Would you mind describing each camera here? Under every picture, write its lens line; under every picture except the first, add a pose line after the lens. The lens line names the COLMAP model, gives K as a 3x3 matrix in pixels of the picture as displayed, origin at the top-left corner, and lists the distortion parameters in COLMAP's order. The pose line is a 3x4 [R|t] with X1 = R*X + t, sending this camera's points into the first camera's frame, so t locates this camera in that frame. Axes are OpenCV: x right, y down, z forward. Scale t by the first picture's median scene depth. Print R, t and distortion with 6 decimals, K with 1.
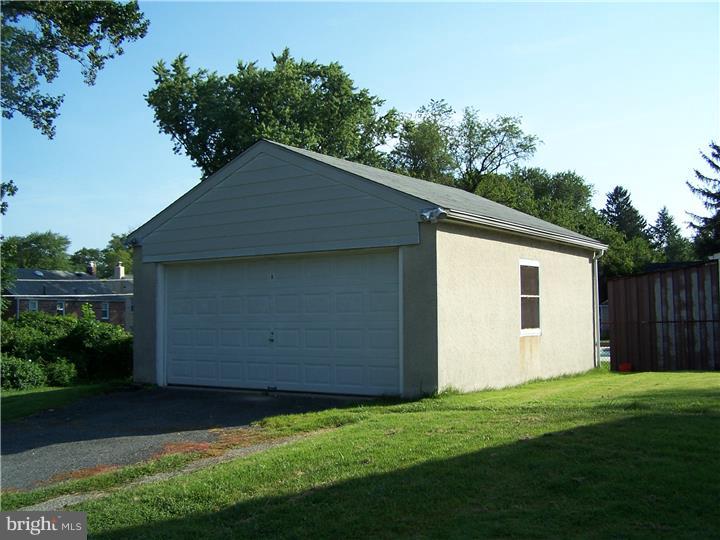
lens RADIAL K [[811.2, 0, 360.0], [0, 811.2, 270.0], [0, 0, 1]] dist [-0.189536, 0.346393]
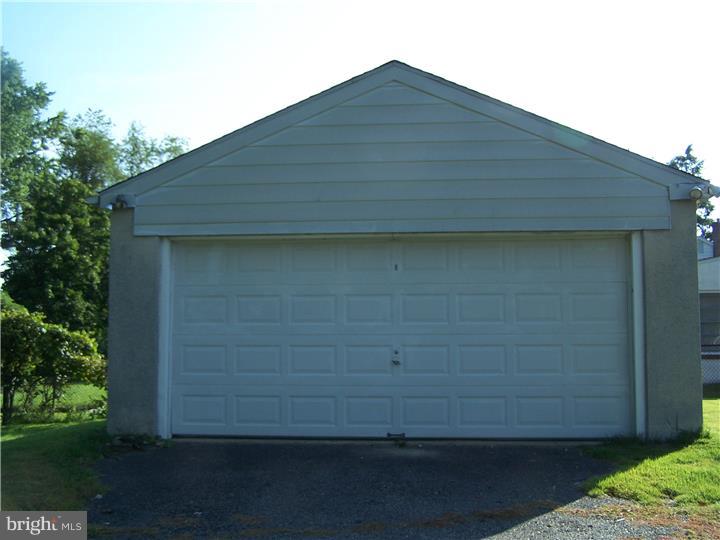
lens RADIAL K [[811.2, 0, 360.0], [0, 811.2, 270.0], [0, 0, 1]] dist [-0.189536, 0.346393]
pose [[0.877124, 0.057460, 0.476815, -0.091369], [-0.037914, 0.998003, -0.050523, 0.009194], [-0.478766, 0.026236, 0.877551, 0.086755]]
